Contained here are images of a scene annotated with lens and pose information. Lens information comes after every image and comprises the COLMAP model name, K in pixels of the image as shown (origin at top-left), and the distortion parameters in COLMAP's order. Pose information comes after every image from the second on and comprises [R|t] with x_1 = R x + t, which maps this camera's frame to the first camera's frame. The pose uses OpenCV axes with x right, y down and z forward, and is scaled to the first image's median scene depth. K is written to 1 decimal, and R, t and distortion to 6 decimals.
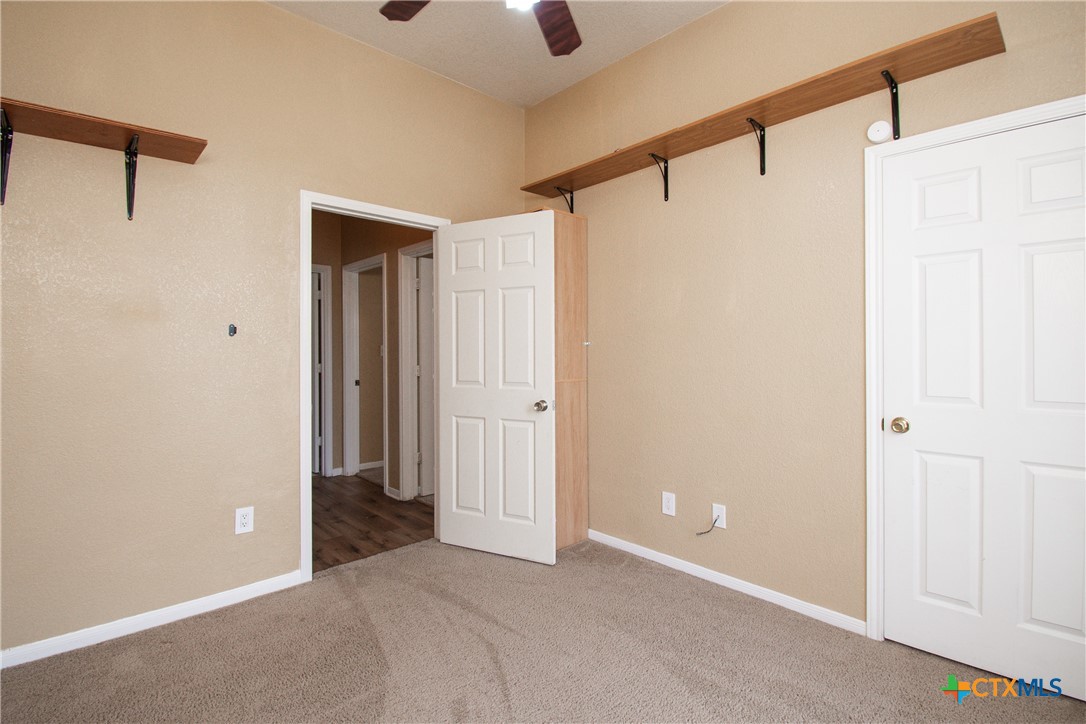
lens RADIAL K [[497.4, 0, 536.5], [0, 497.4, 353.9], [0, 0, 1]] dist [-0.001658, -0.010426]
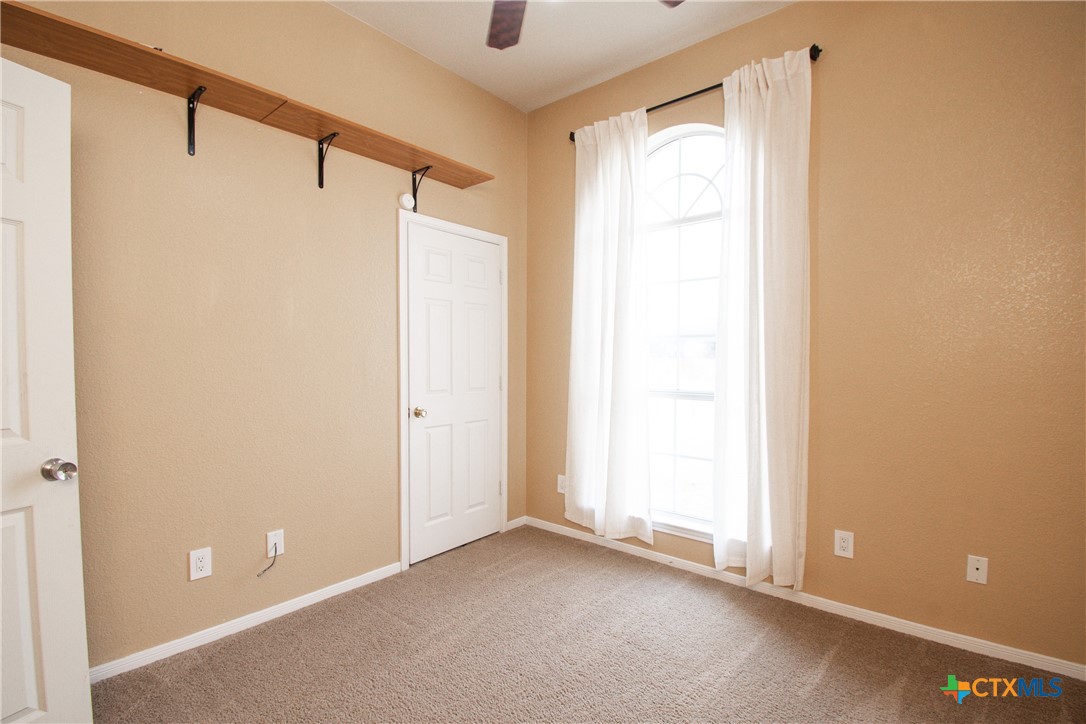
lens RADIAL K [[497.4, 0, 535.1], [0, 497.4, 372.3], [0, 0, 1]] dist [-0.001658, -0.010426]
pose [[-0.118220, -0.020716, 0.992771, -0.604444], [-0.000395, 0.999783, 0.020816, -0.002429], [-0.992987, 0.002069, -0.118202, 0.670533]]
